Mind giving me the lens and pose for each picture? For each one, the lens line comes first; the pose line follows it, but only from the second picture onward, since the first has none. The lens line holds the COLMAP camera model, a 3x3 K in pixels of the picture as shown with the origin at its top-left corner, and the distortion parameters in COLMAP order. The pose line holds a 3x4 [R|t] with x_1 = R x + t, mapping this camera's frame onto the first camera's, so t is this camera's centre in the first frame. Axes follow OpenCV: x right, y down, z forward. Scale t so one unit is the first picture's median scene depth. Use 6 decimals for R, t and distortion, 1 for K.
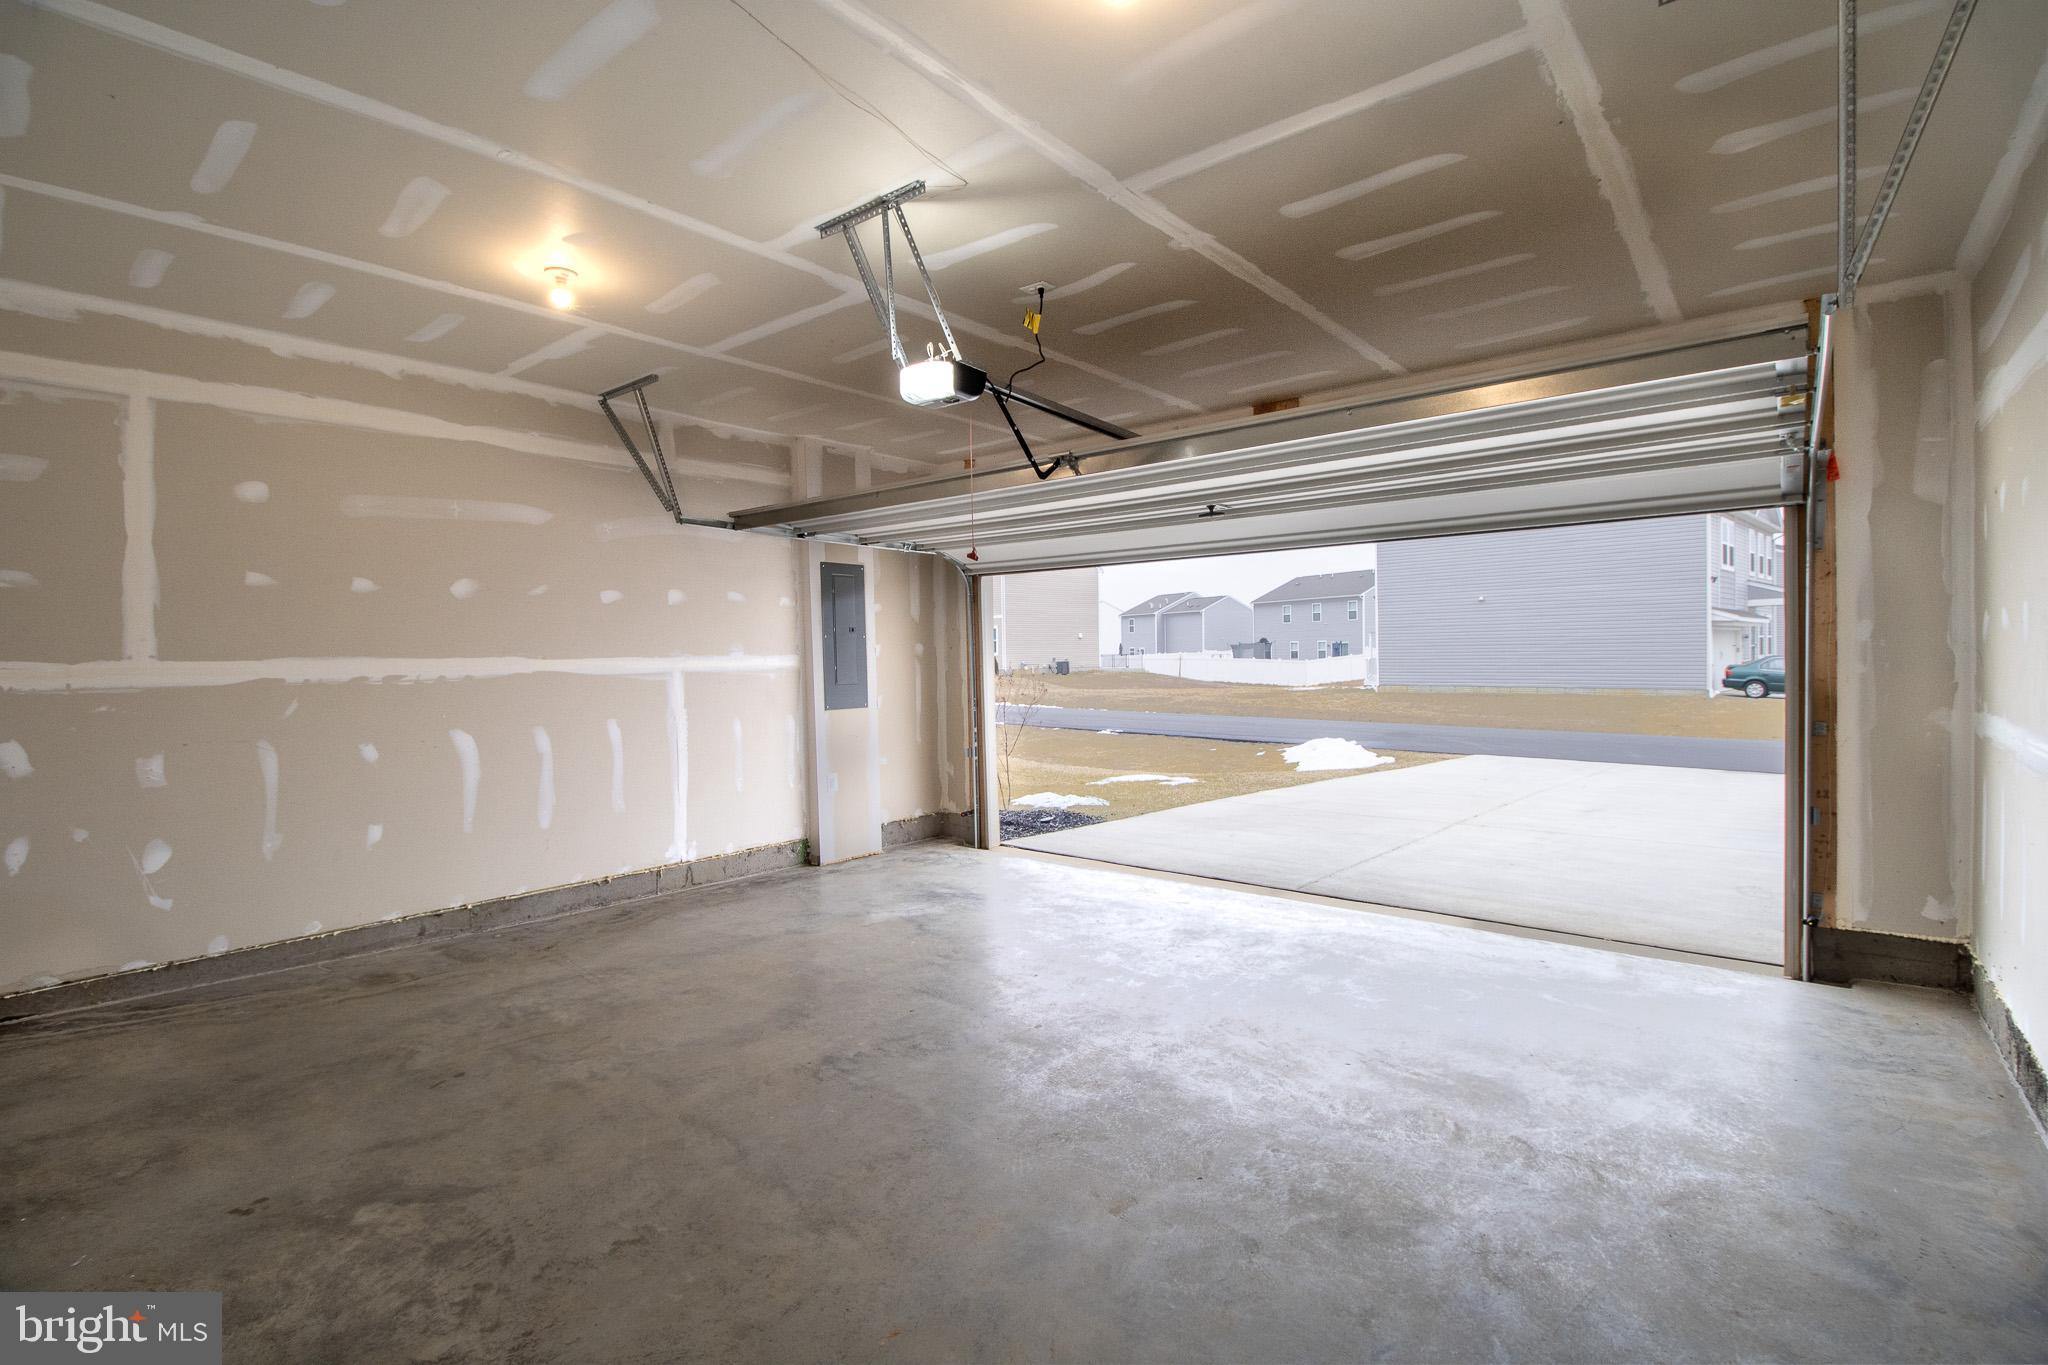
lens RADIAL K [[941.5, 0, 1016.0], [0, 941.5, 666.2], [0, 0, 1]] dist [-0.011398, -0.002249]
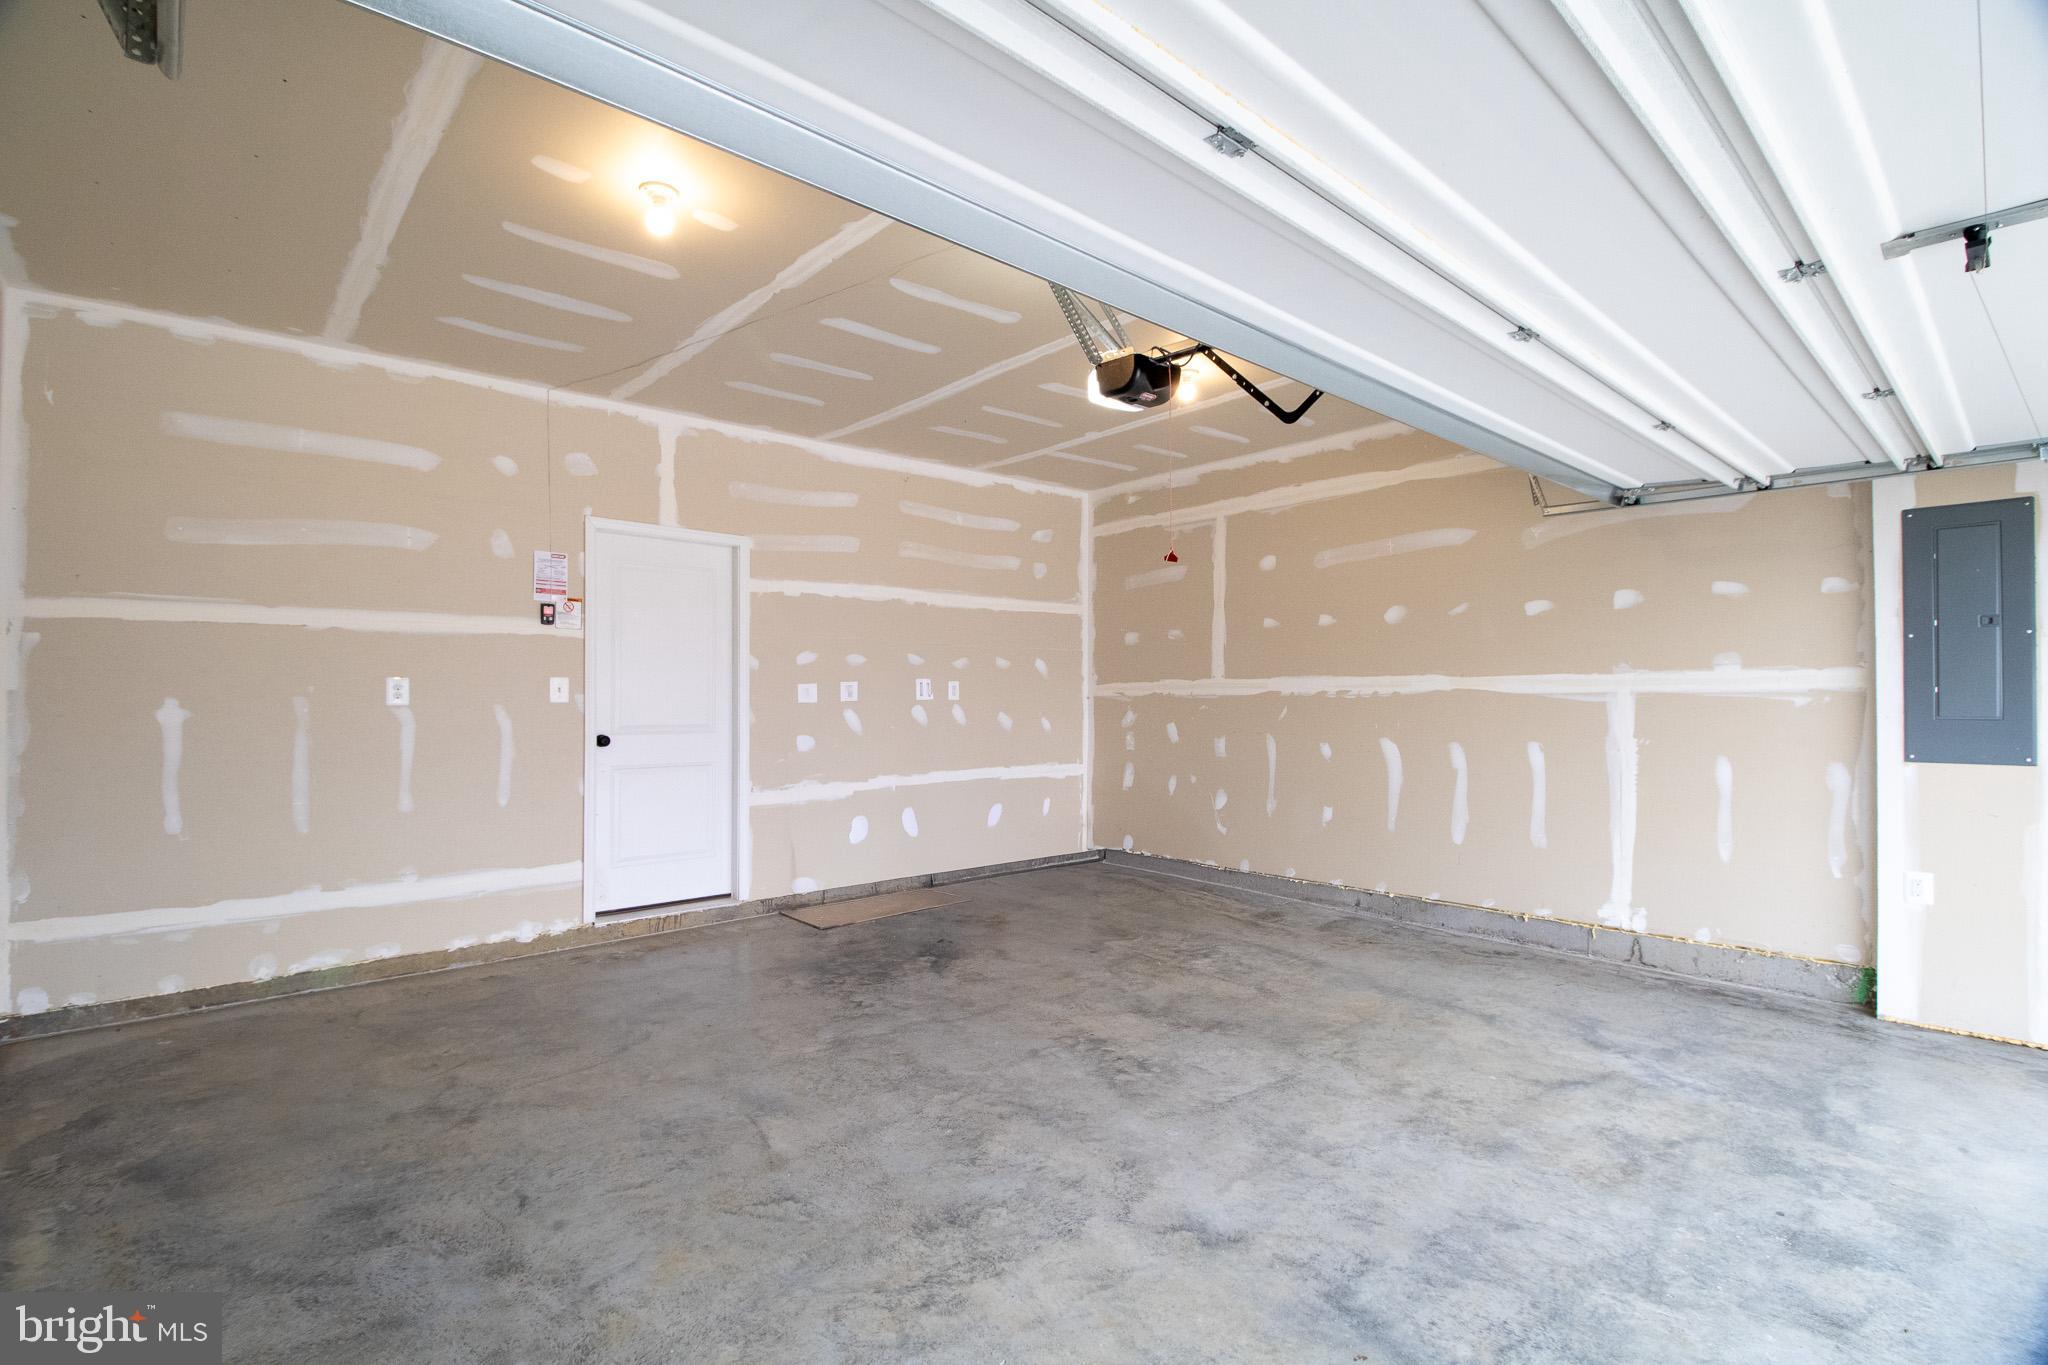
lens RADIAL K [[941.5, 0, 1014.7], [0, 941.5, 693.9], [0, 0, 1]] dist [-0.011398, -0.002249]
pose [[-0.144917, 0.015016, -0.989330, 0.654088], [-0.004195, 0.999867, 0.015791, -0.003620], [0.989435, 0.006438, -0.144835, 0.771496]]
